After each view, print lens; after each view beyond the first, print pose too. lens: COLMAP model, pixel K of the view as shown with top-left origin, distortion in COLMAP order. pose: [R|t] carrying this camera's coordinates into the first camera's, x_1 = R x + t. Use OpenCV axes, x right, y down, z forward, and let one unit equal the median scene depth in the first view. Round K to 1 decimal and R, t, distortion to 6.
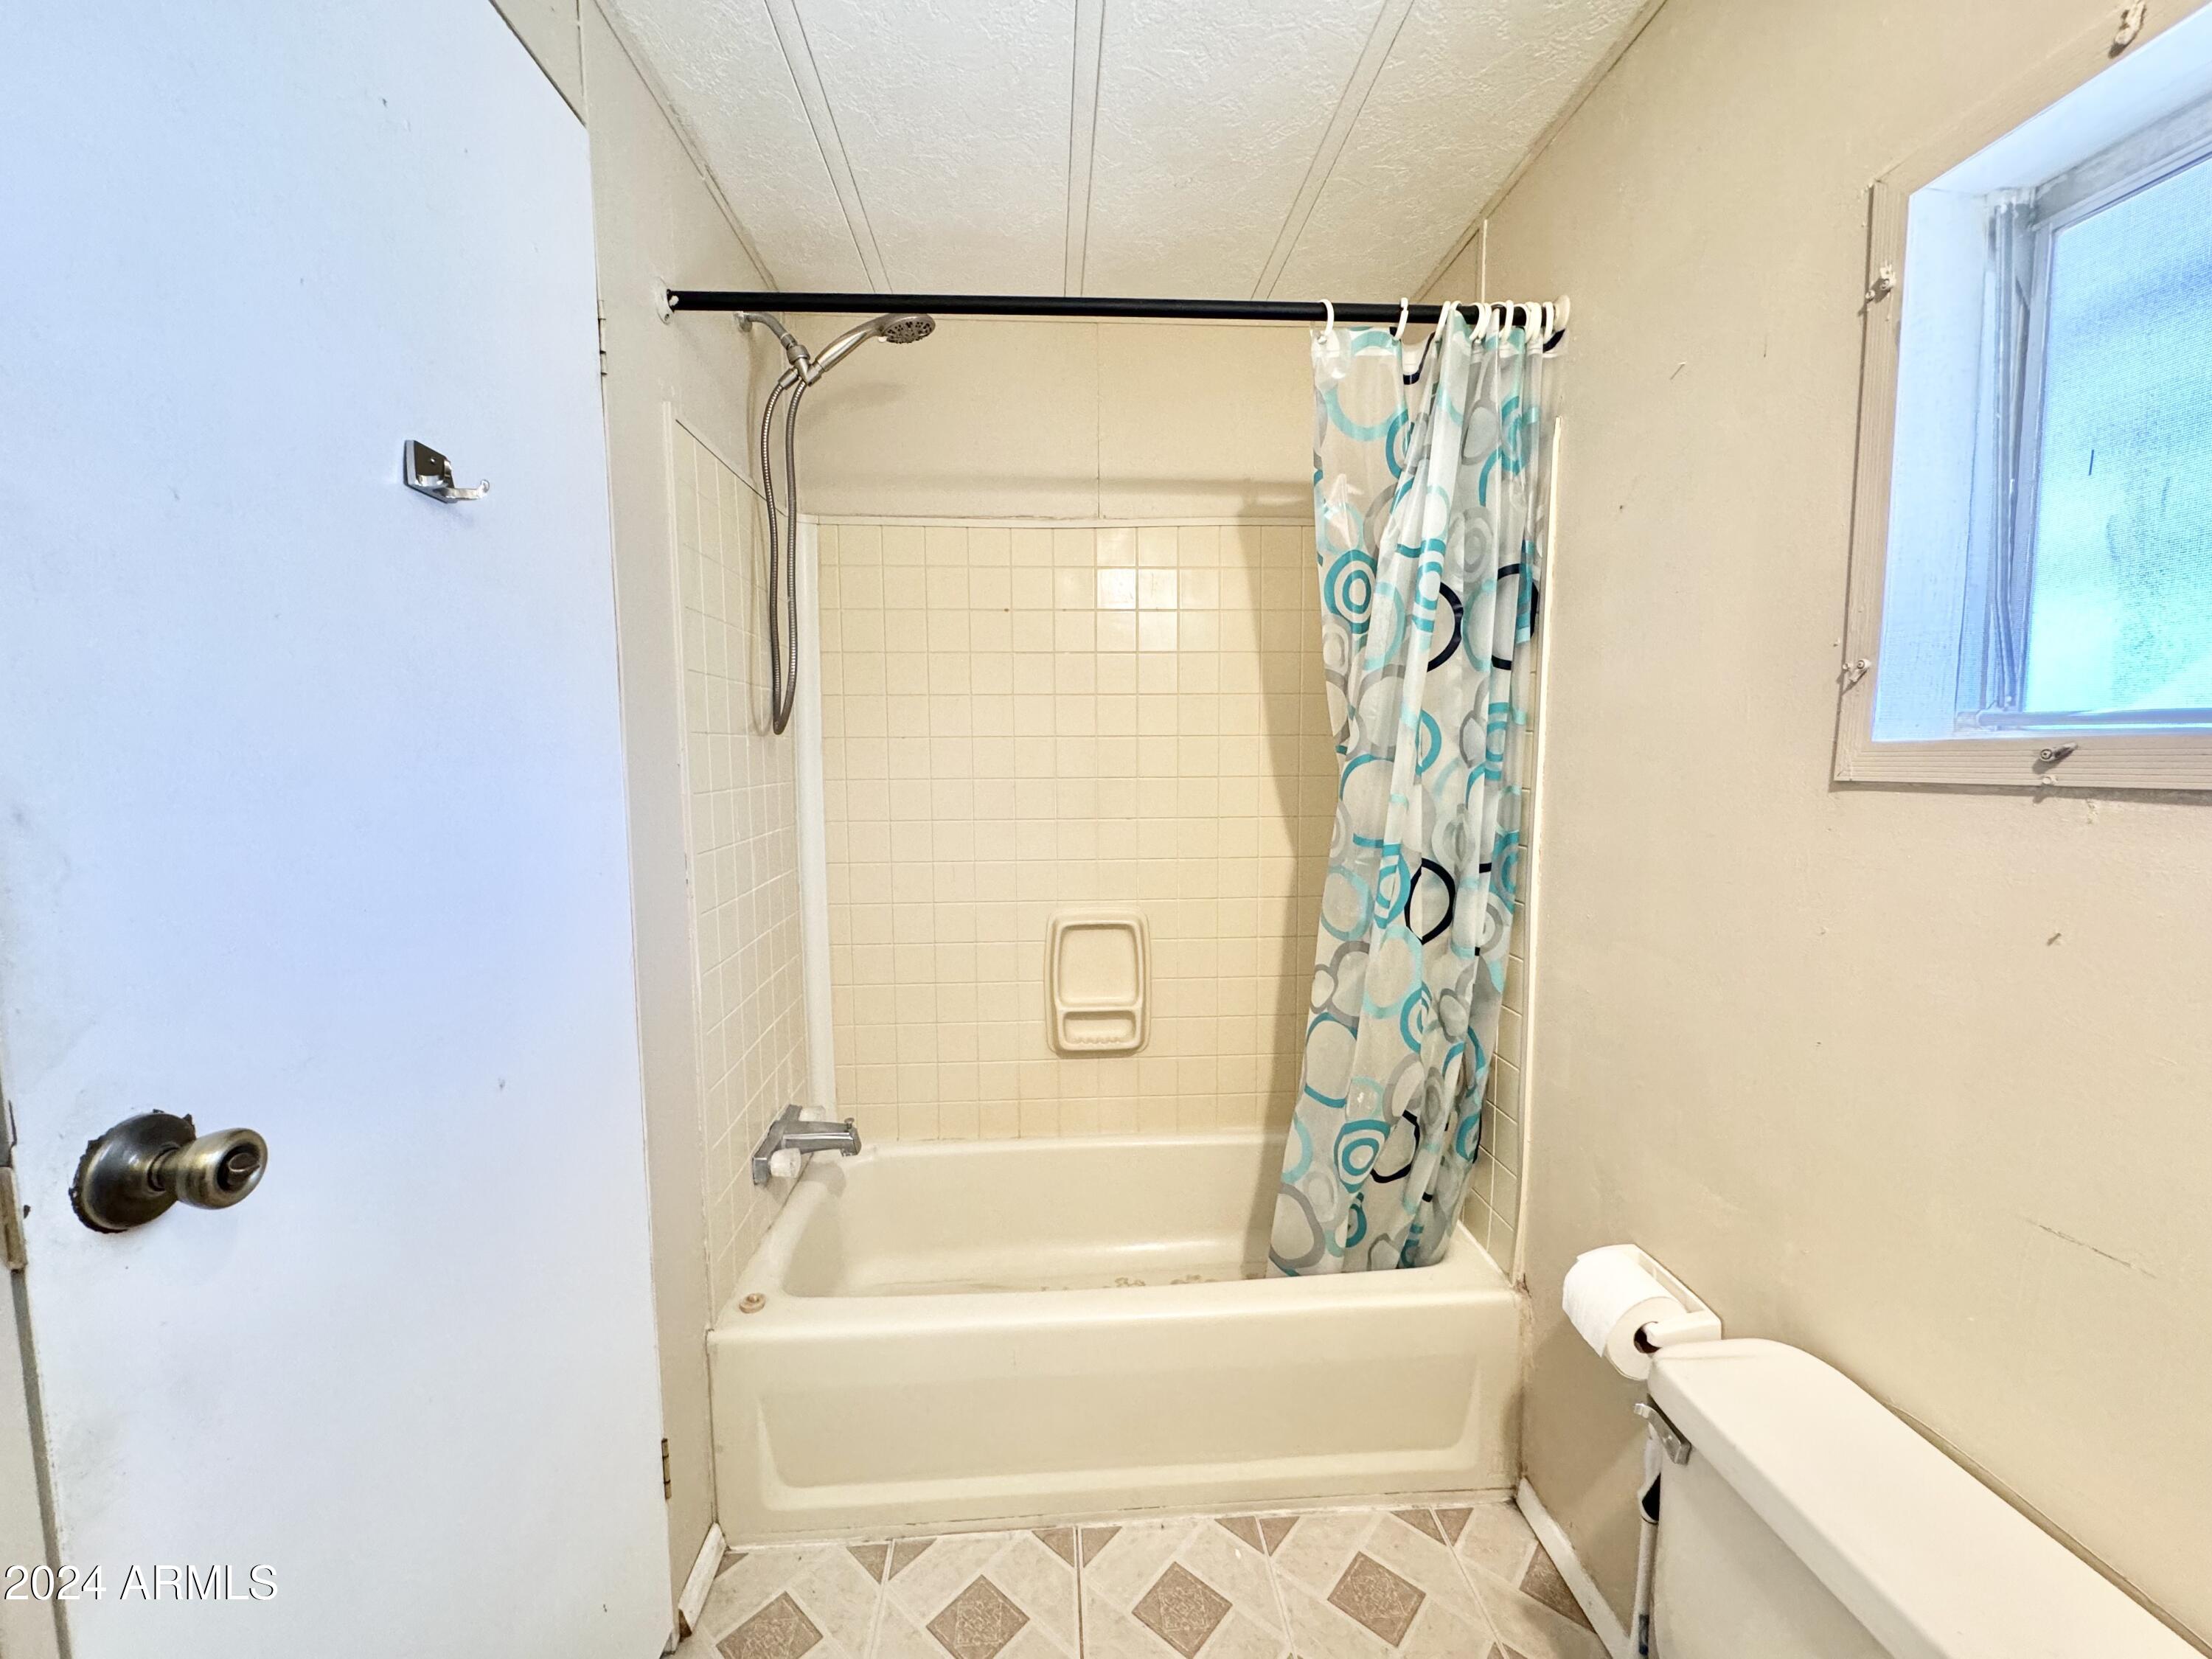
lens RADIAL K [[878.5, 0, 1104.4], [0, 878.5, 824.6], [0, 0, 1]] dist [0.001029, 0.000099]
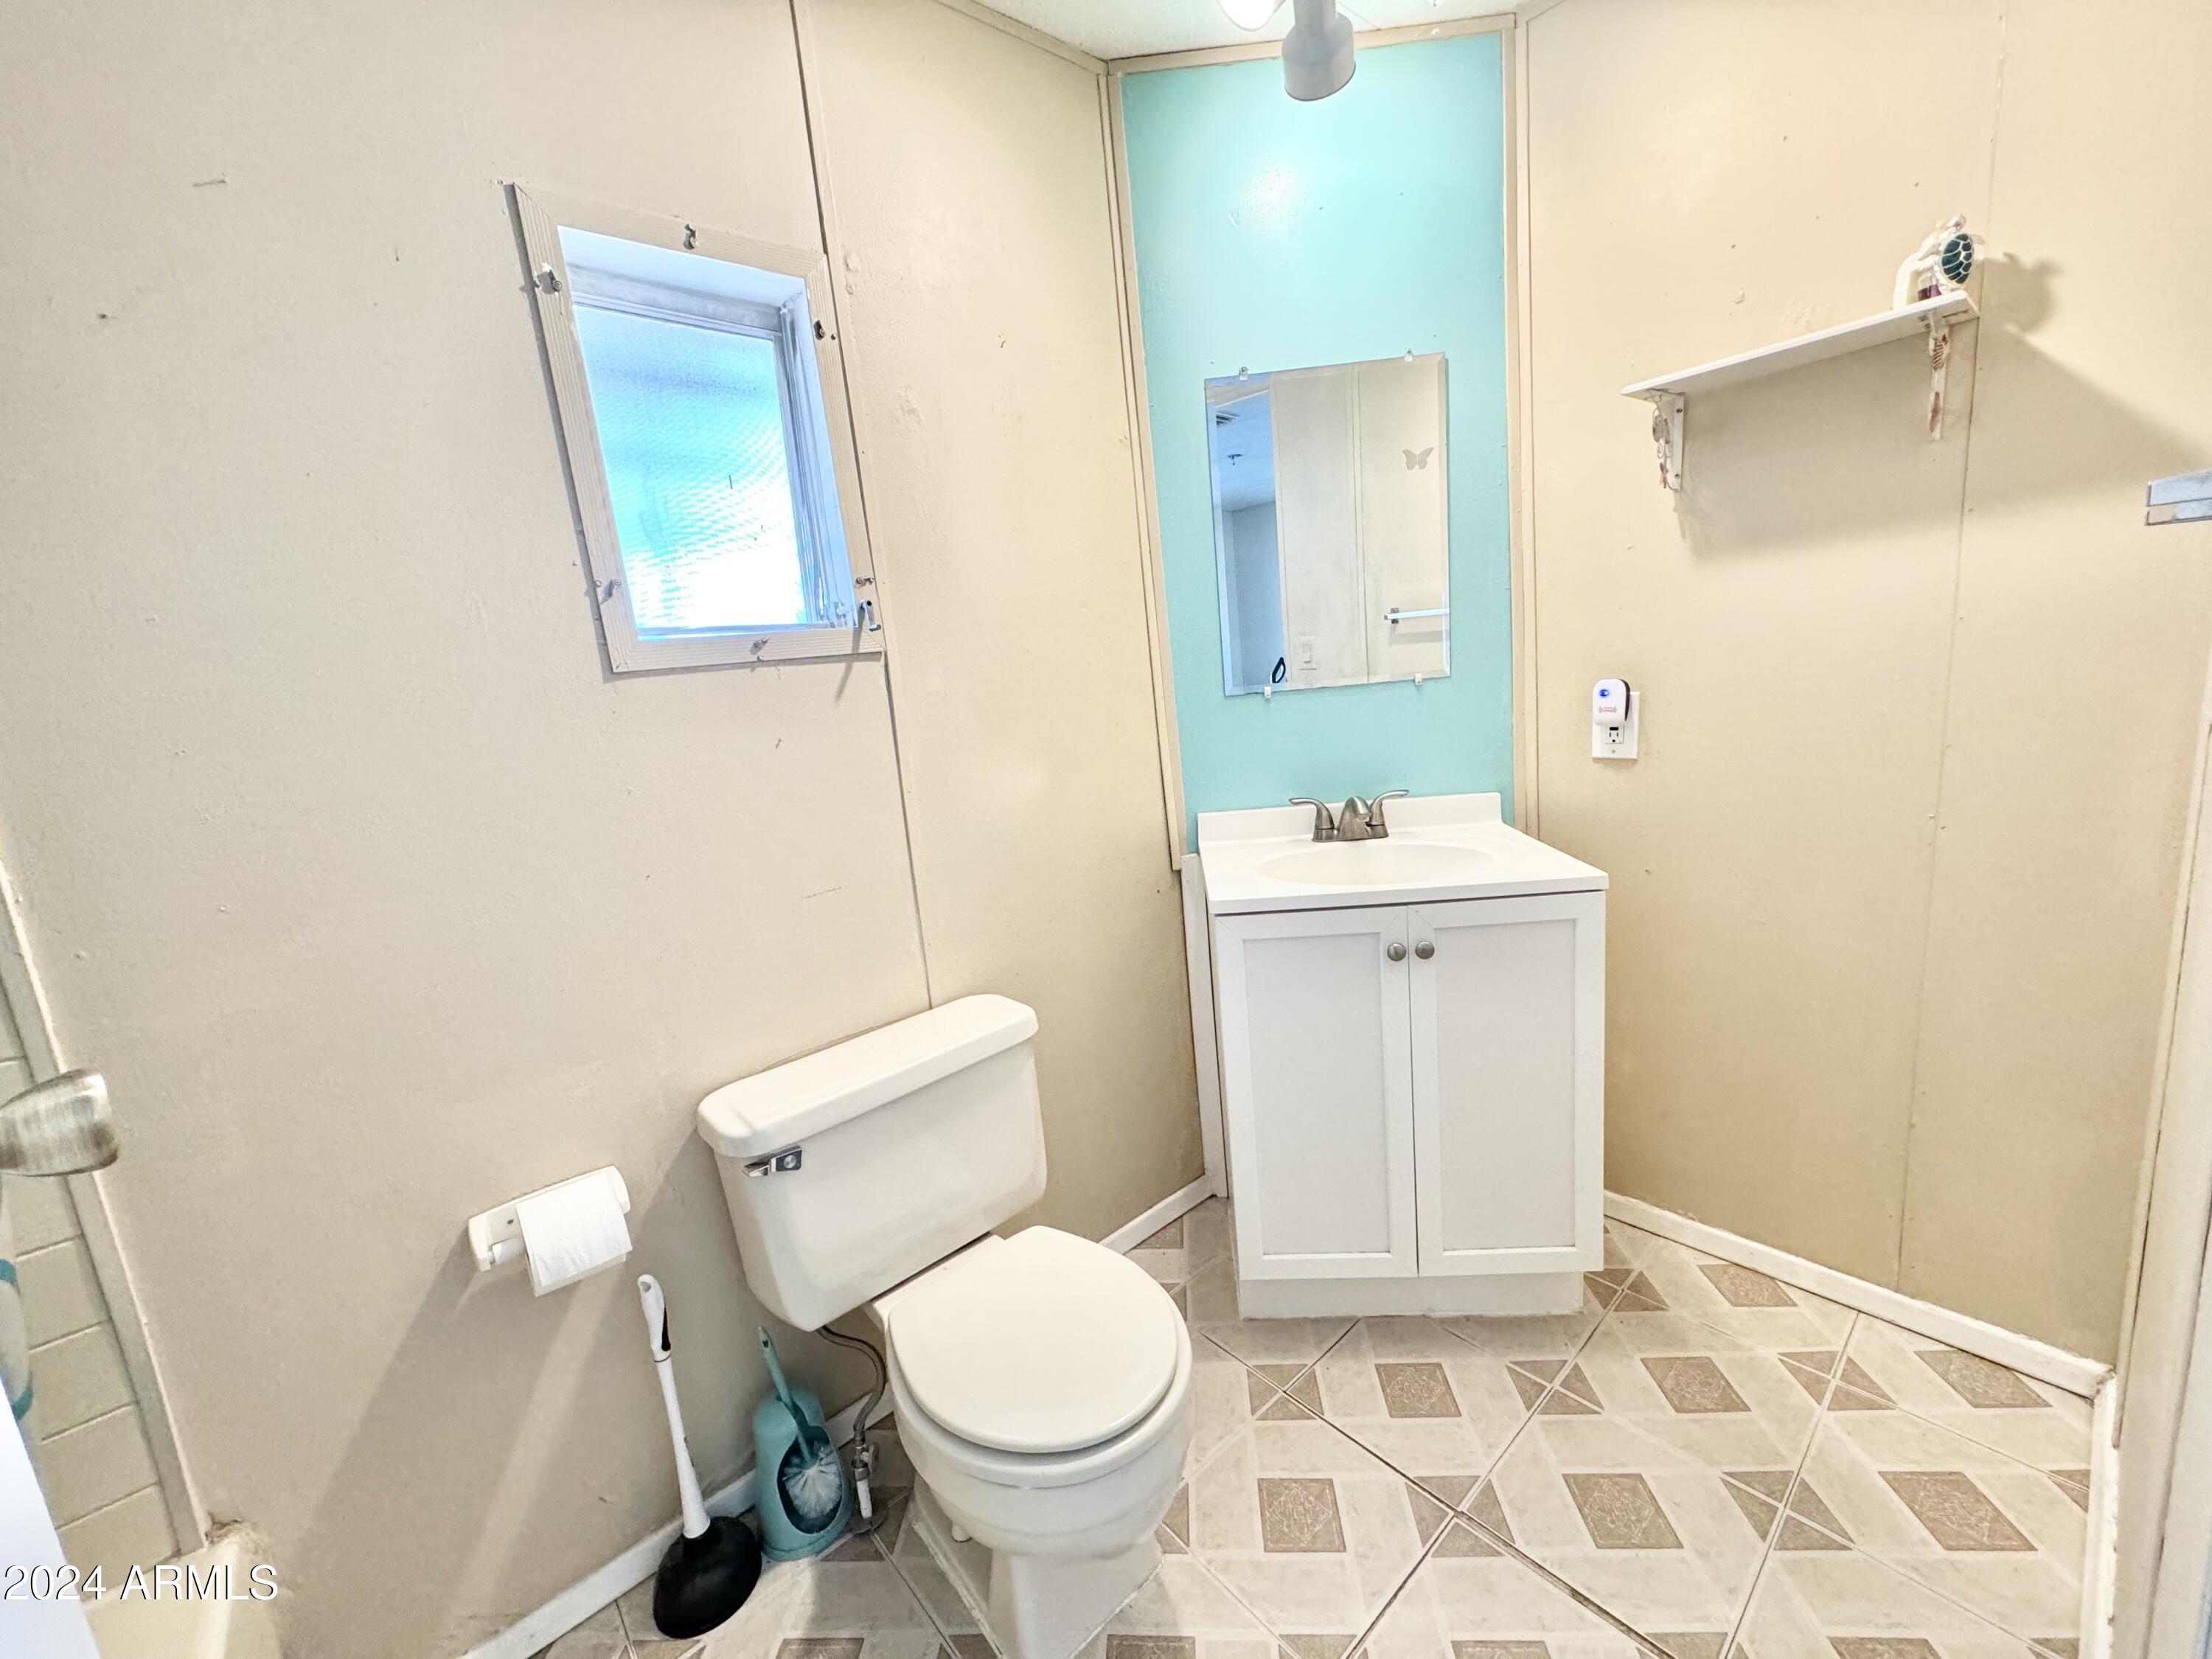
lens RADIAL K [[878.5, 0, 1103.0], [0, 878.5, 821.3], [0, 0, 1]] dist [0.001029, 0.000099]
pose [[-0.605098, -0.072865, 0.792810, -0.777568], [0.168743, 0.961442, 0.217153, 0.000543], [-0.778063, 0.265180, -0.569471, 1.502075]]
